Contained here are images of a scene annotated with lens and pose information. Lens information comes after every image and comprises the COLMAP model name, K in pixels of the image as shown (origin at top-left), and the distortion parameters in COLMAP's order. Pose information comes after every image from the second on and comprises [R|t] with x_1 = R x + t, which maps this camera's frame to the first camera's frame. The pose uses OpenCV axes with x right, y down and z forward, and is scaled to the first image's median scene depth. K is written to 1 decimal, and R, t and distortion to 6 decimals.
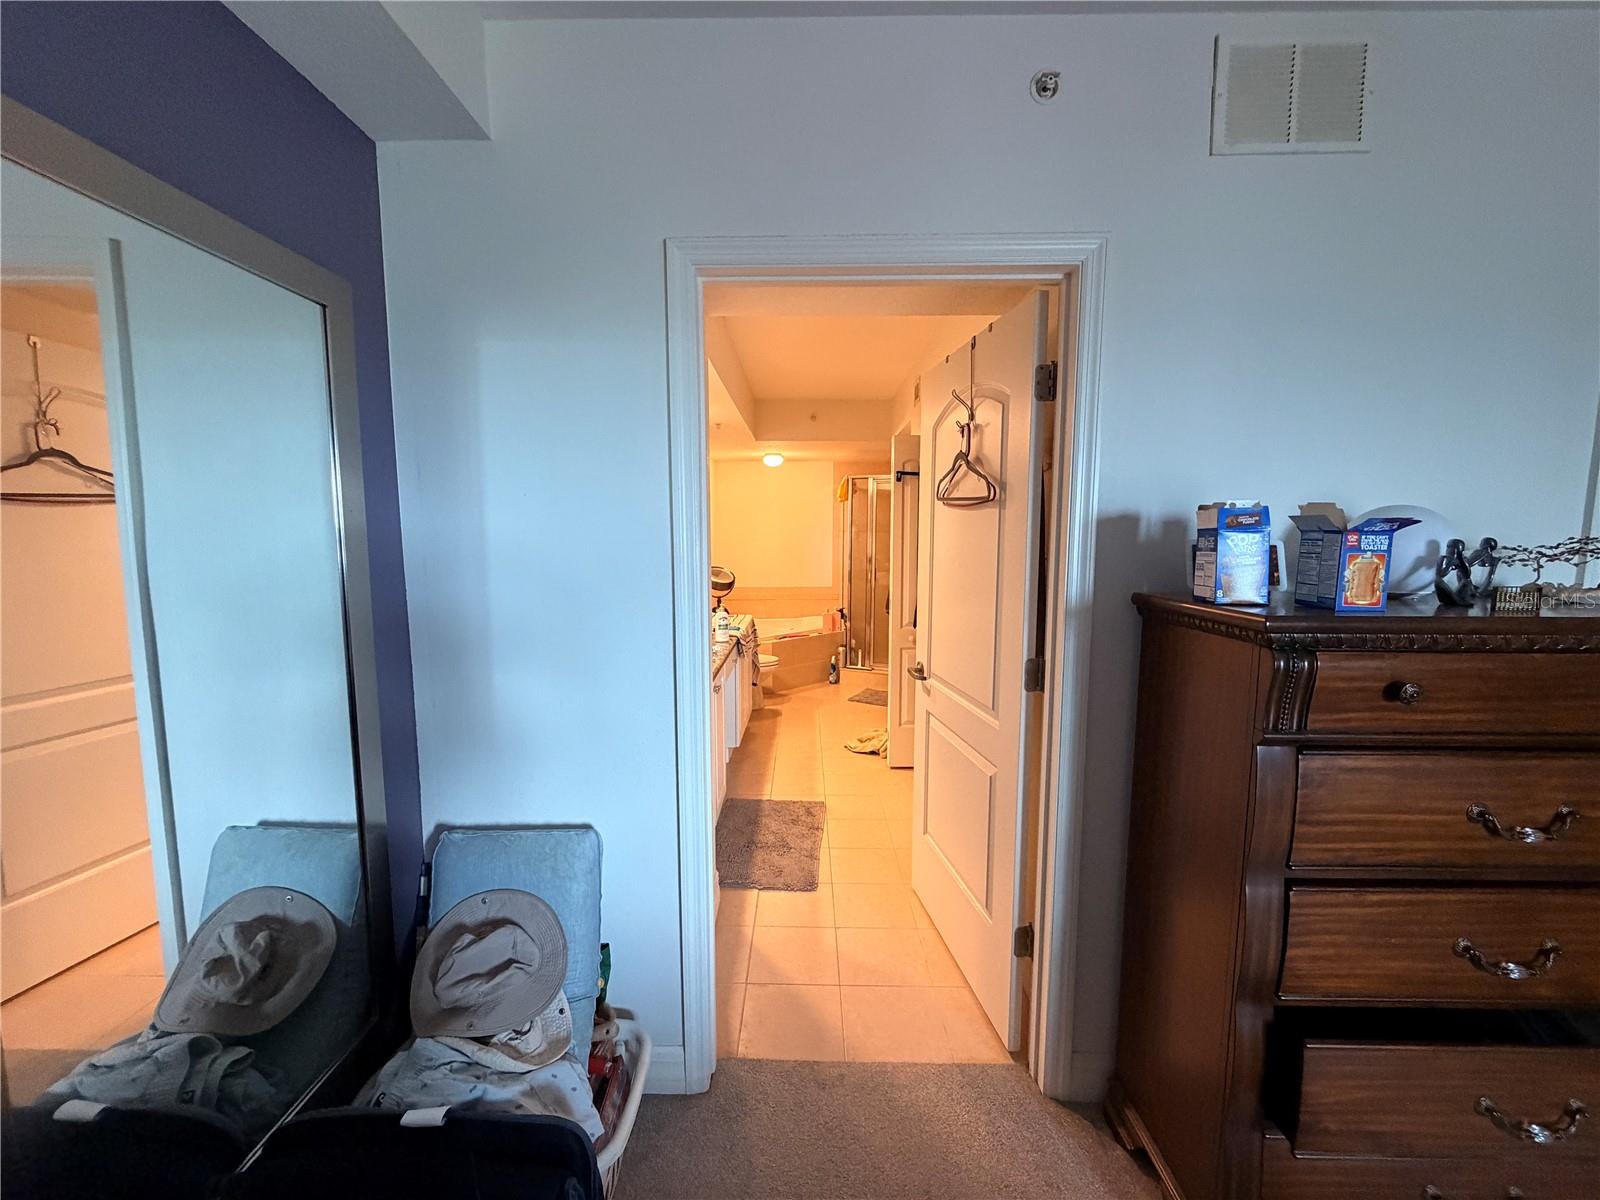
lens RADIAL K [[638.7, 0, 796.6], [0, 638.7, 601.7], [0, 0, 1]] dist [-0.000551, 0.000396]
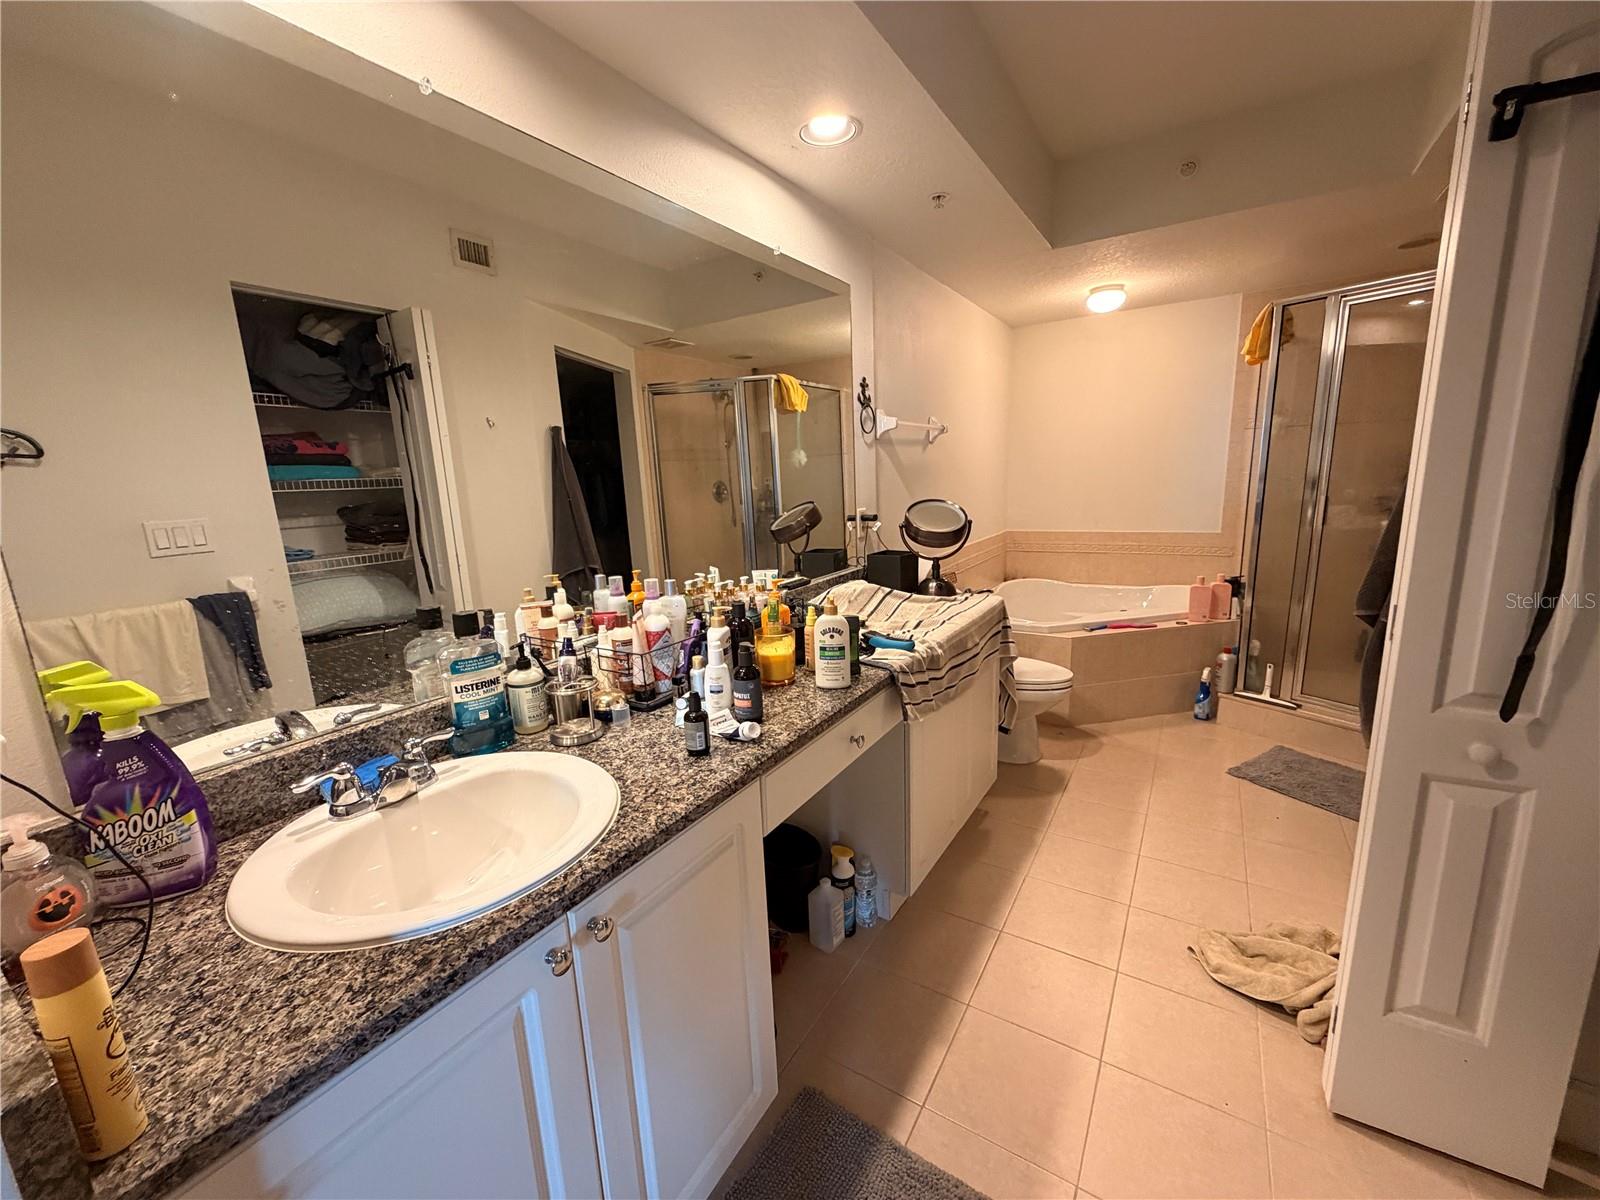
lens RADIAL K [[638.7, 0, 796.6], [0, 638.7, 601.7], [0, 0, 1]] dist [-0.000551, 0.000396]
pose [[0.849500, 0.068474, -0.523126, 0.134296], [-0.015159, 0.994300, 0.105531, -0.062230], [0.527371, -0.081719, 0.845696, 1.220140]]
